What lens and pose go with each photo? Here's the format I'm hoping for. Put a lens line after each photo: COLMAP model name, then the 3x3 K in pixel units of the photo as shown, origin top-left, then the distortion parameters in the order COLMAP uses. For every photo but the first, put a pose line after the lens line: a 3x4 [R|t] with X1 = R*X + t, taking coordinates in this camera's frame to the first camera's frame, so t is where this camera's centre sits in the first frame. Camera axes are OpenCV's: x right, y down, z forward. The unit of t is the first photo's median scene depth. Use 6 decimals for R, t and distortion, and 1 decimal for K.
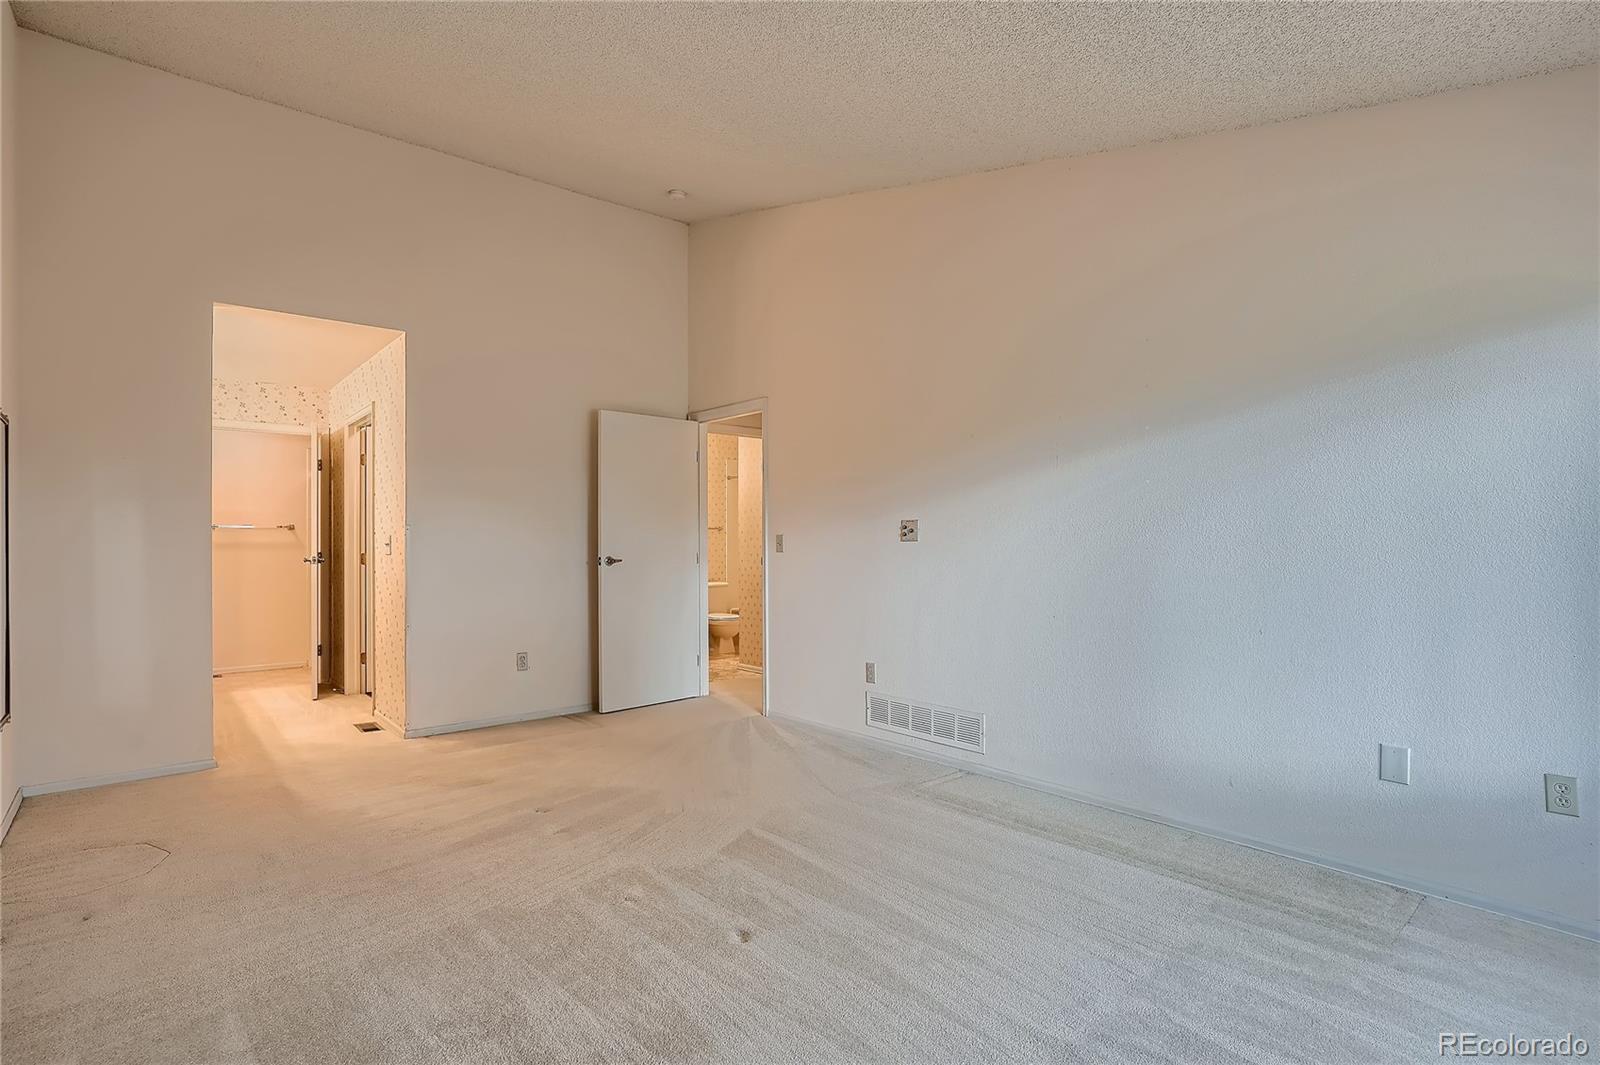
lens RADIAL K [[788.9, 0, 802.5], [0, 788.9, 529.3], [0, 0, 1]] dist [-0.028673, 0.015310]
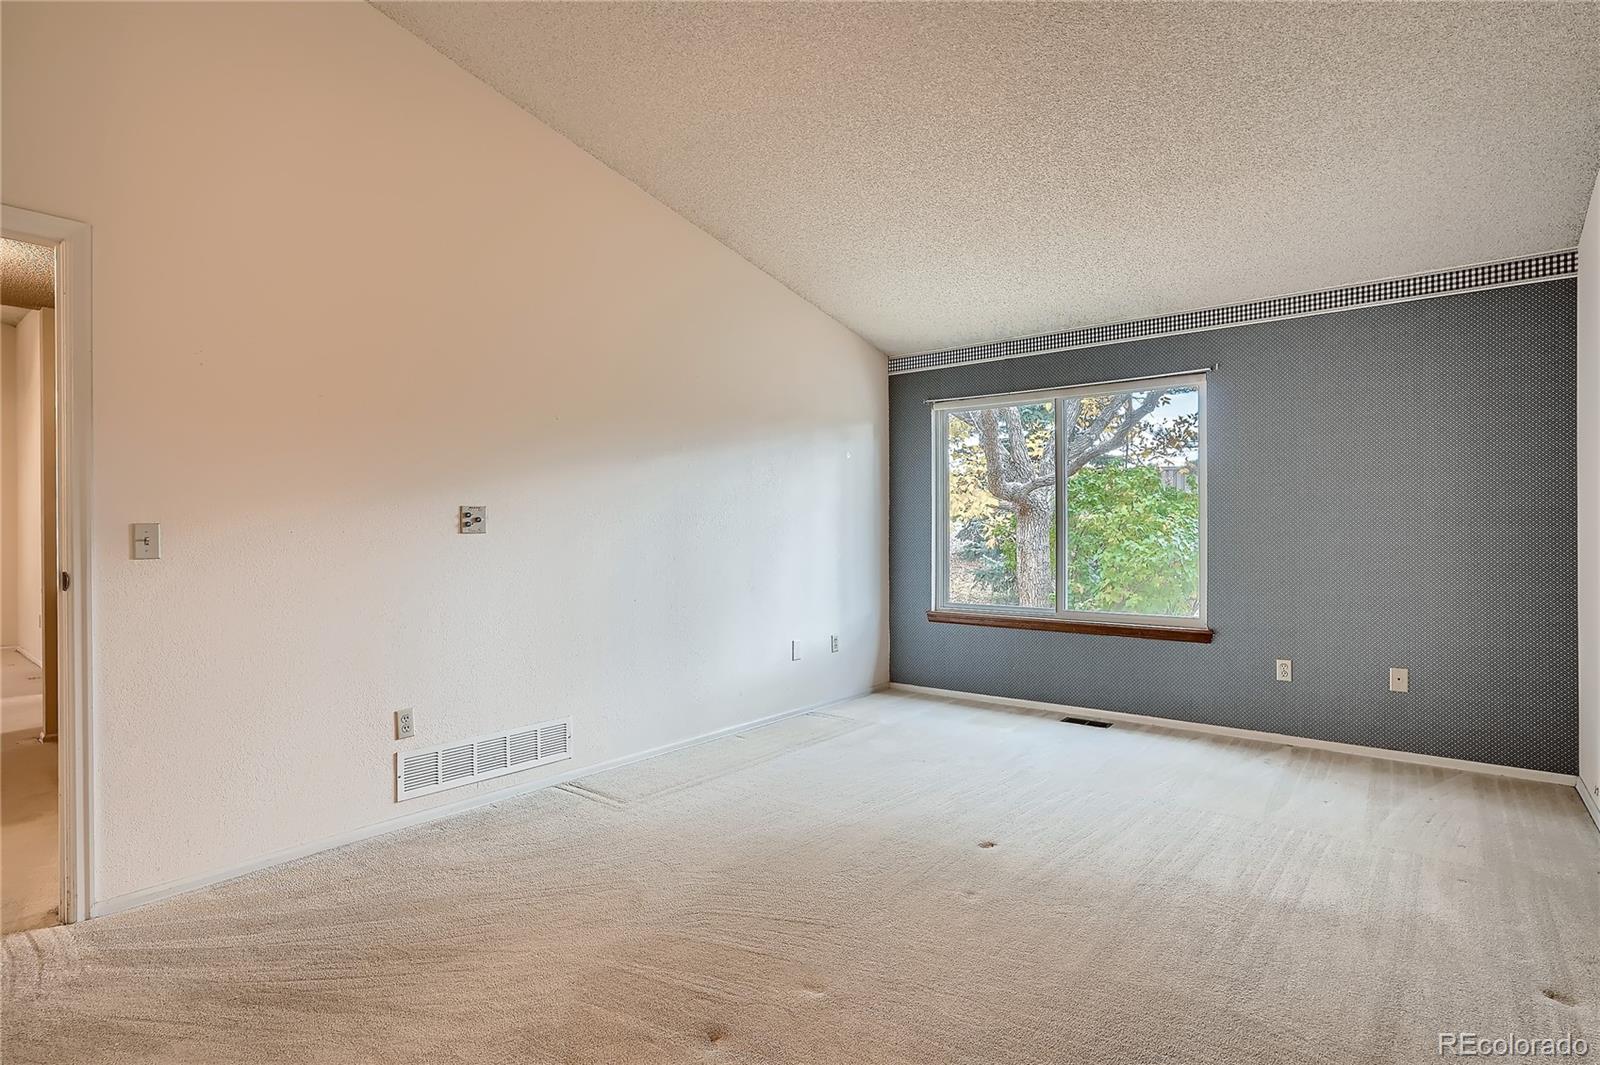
lens RADIAL K [[788.9, 0, 792.4], [0, 788.9, 533.8], [0, 0, 1]] dist [-0.028673, 0.015310]
pose [[-0.162615, -0.000665, 0.986689, -0.678772], [-0.010187, 0.999948, -0.001005, 0.013068], [-0.986637, -0.010215, -0.162614, 0.814672]]
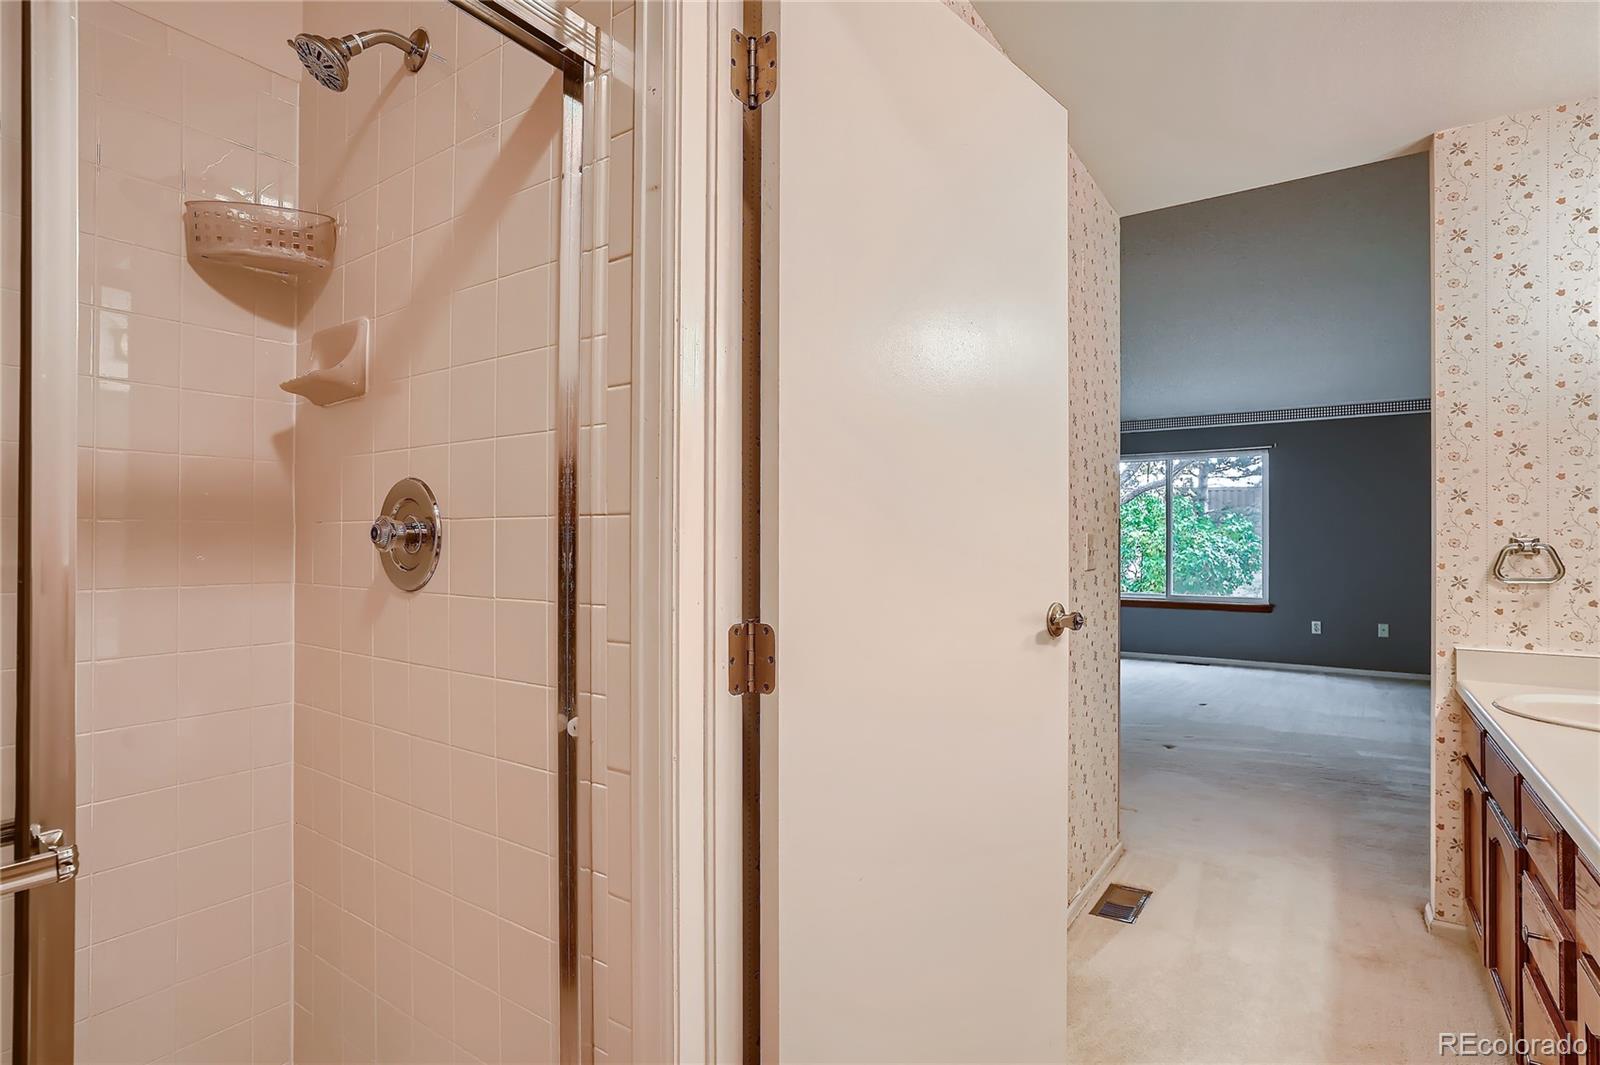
lens RADIAL K [[788.9, 0, 794.5], [0, 788.9, 537.5], [0, 0, 1]] dist [-0.028673, 0.015310]
pose [[-0.238157, 0.008193, 0.971192, -1.128769], [-0.011882, 0.999865, -0.011348, 0.017979], [-0.971154, -0.014242, -0.238027, 1.474231]]
